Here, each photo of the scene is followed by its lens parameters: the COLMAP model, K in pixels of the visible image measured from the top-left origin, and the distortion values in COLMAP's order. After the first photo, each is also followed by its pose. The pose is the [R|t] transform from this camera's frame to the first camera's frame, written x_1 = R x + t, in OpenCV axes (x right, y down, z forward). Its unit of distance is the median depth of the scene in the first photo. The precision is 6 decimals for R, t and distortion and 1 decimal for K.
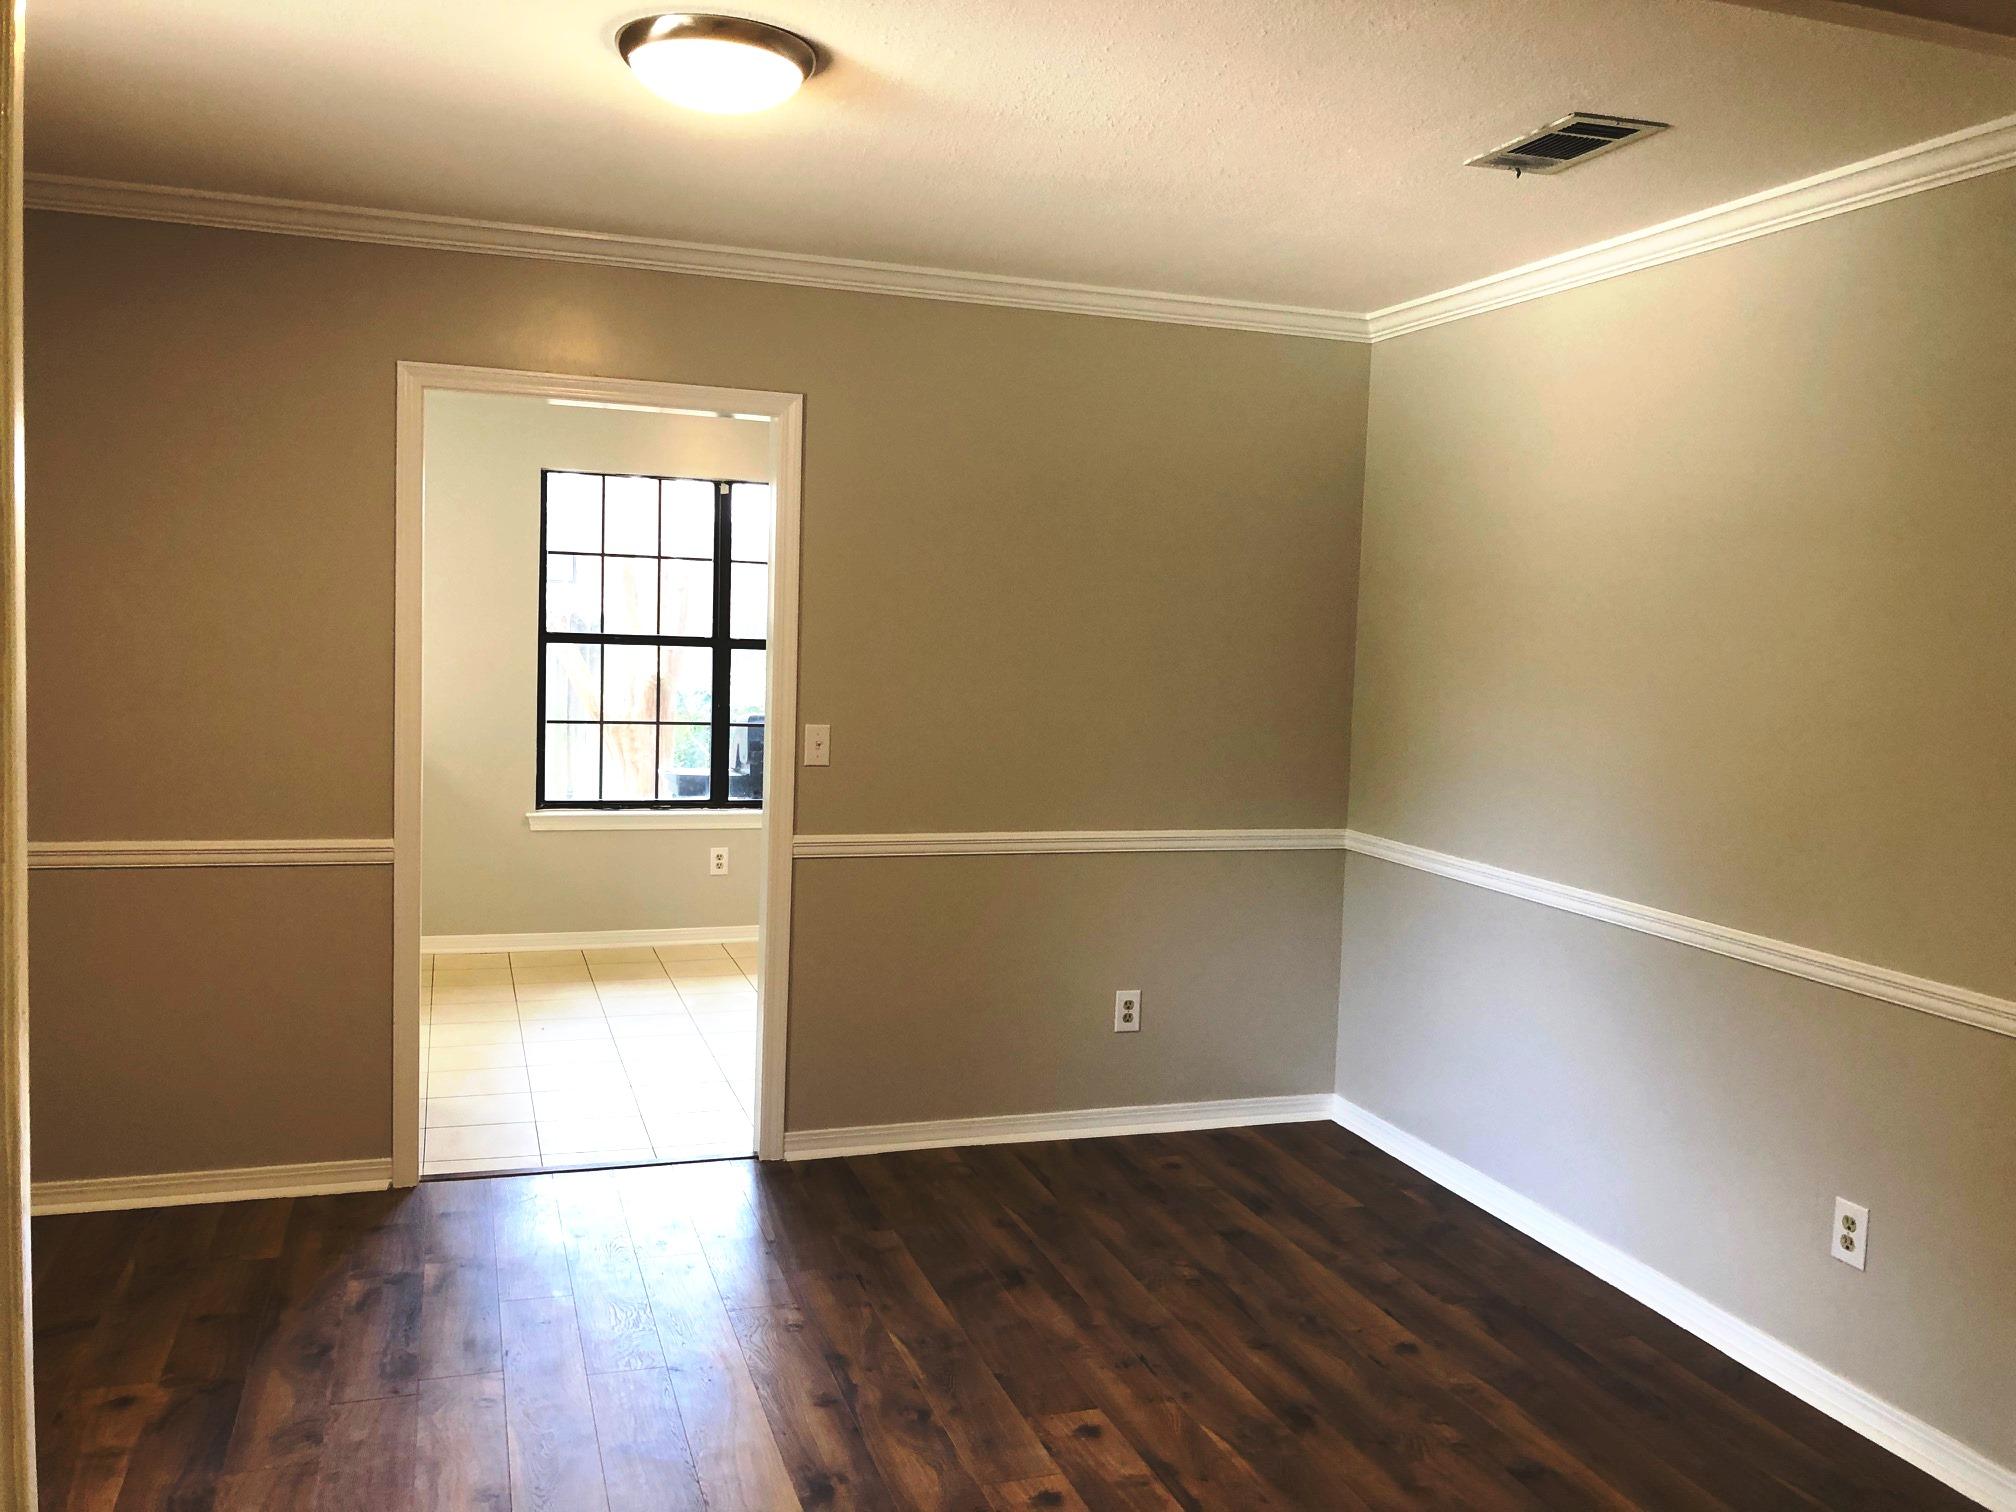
lens RADIAL K [[1664.8, 0, 1001.2], [0, 1664.8, 749.2], [0, 0, 1]] dist [0.026276, -0.005937]
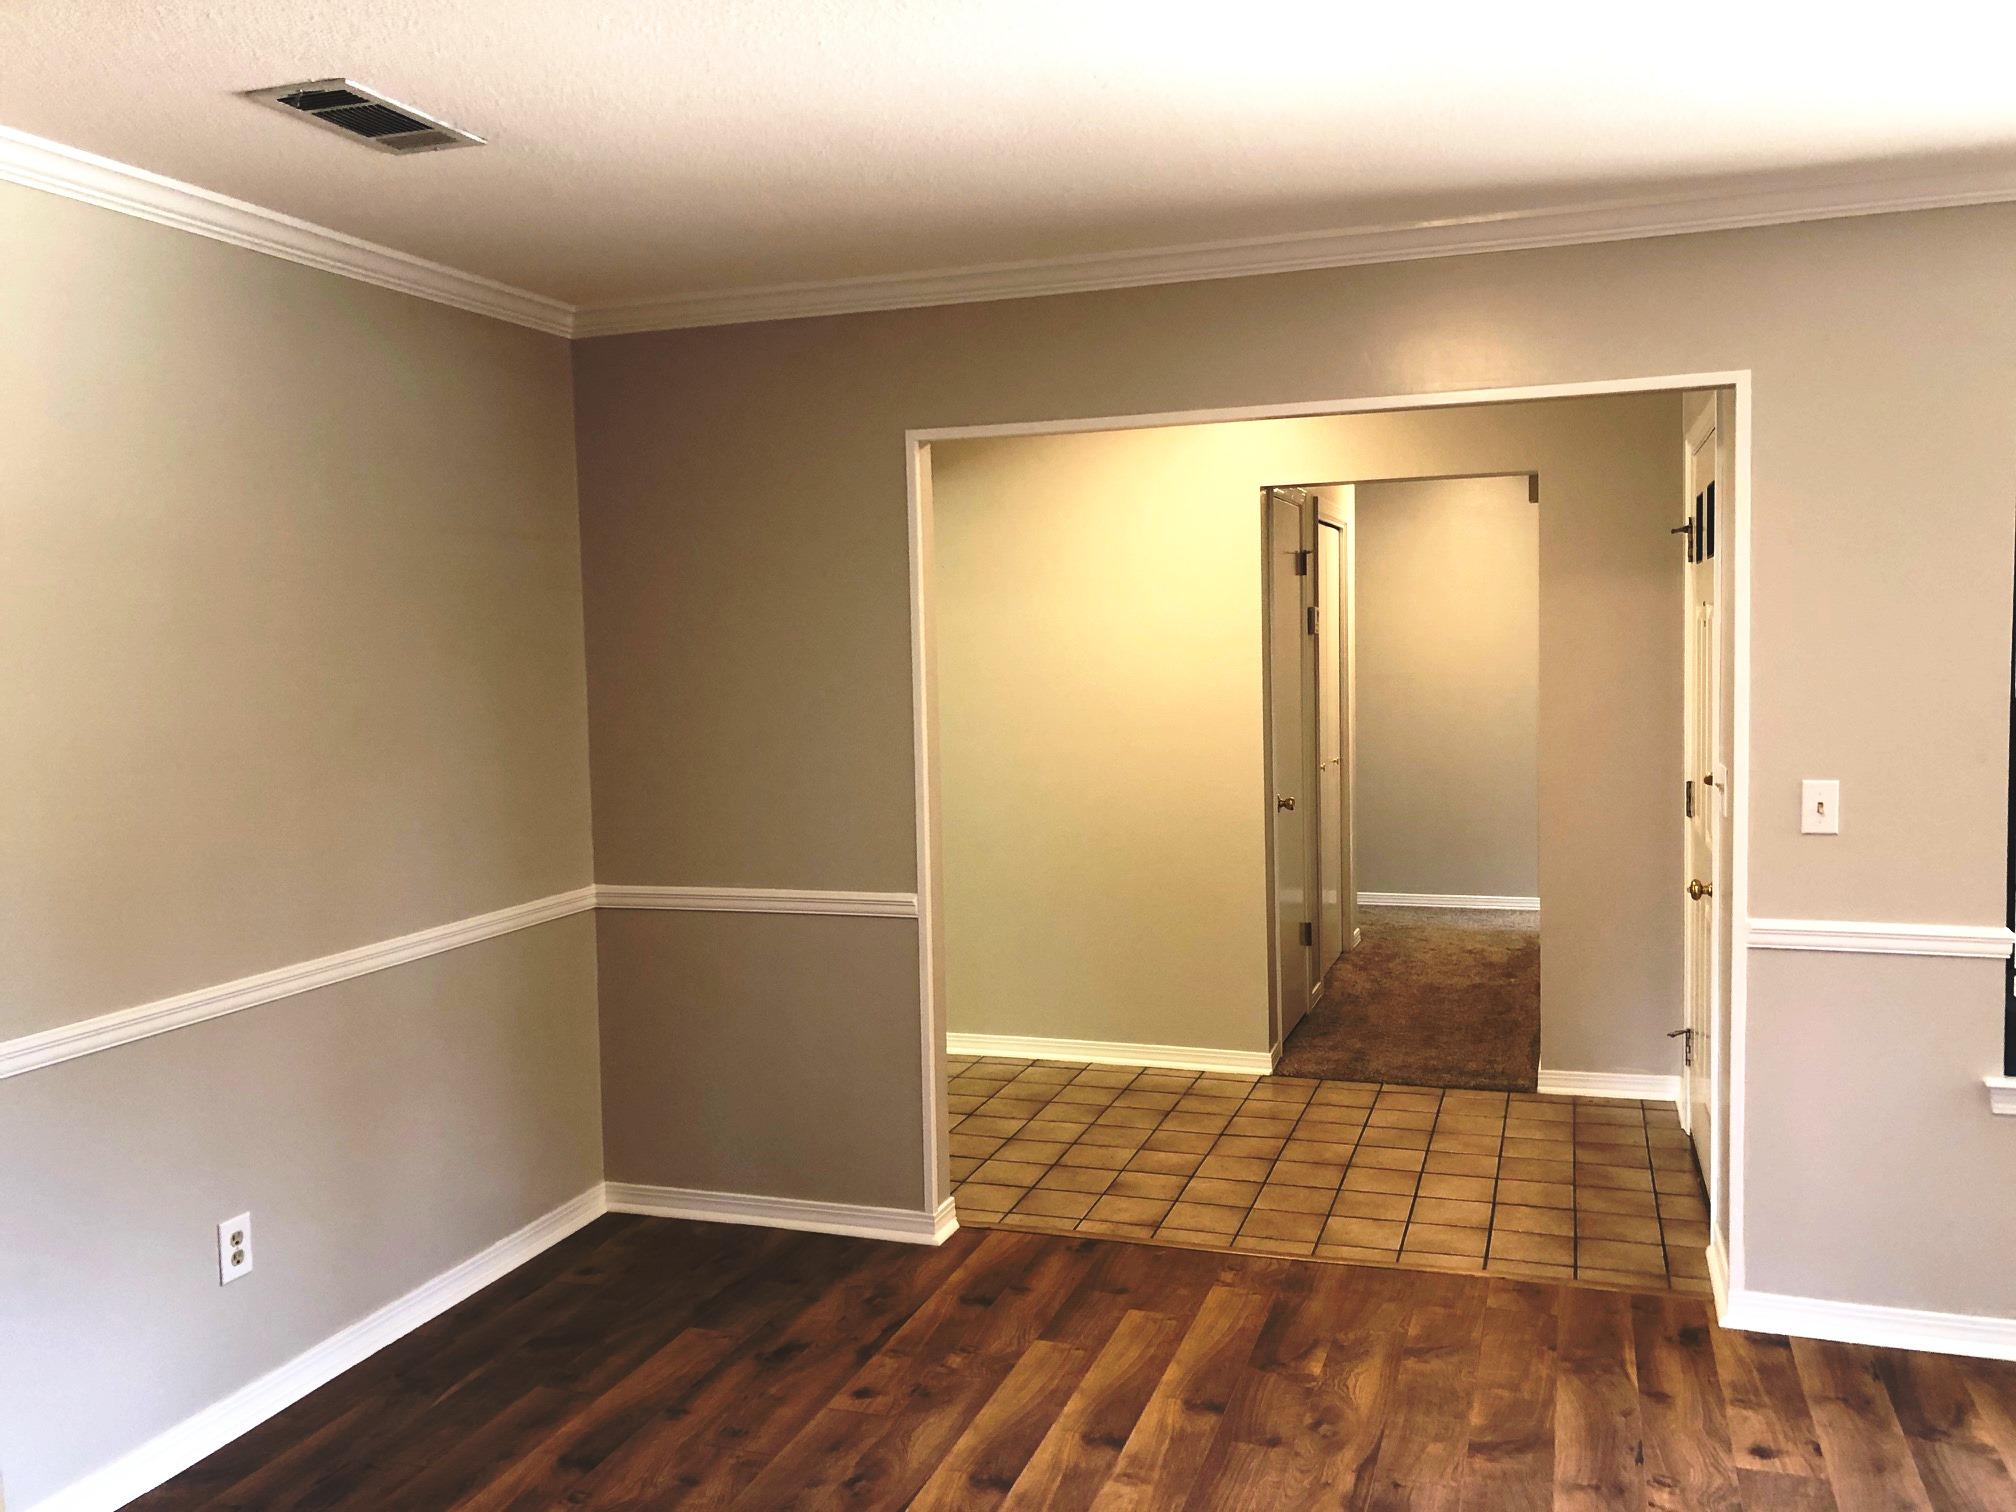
lens RADIAL K [[1664.8, 0, 999.8], [0, 1664.8, 762.3], [0, 0, 1]] dist [0.026276, -0.005937]
pose [[-0.795733, -0.053196, 0.603306, -0.465544], [0.059647, 0.984409, 0.165471, -0.144053], [-0.602703, 0.167656, -0.780154, 1.473631]]
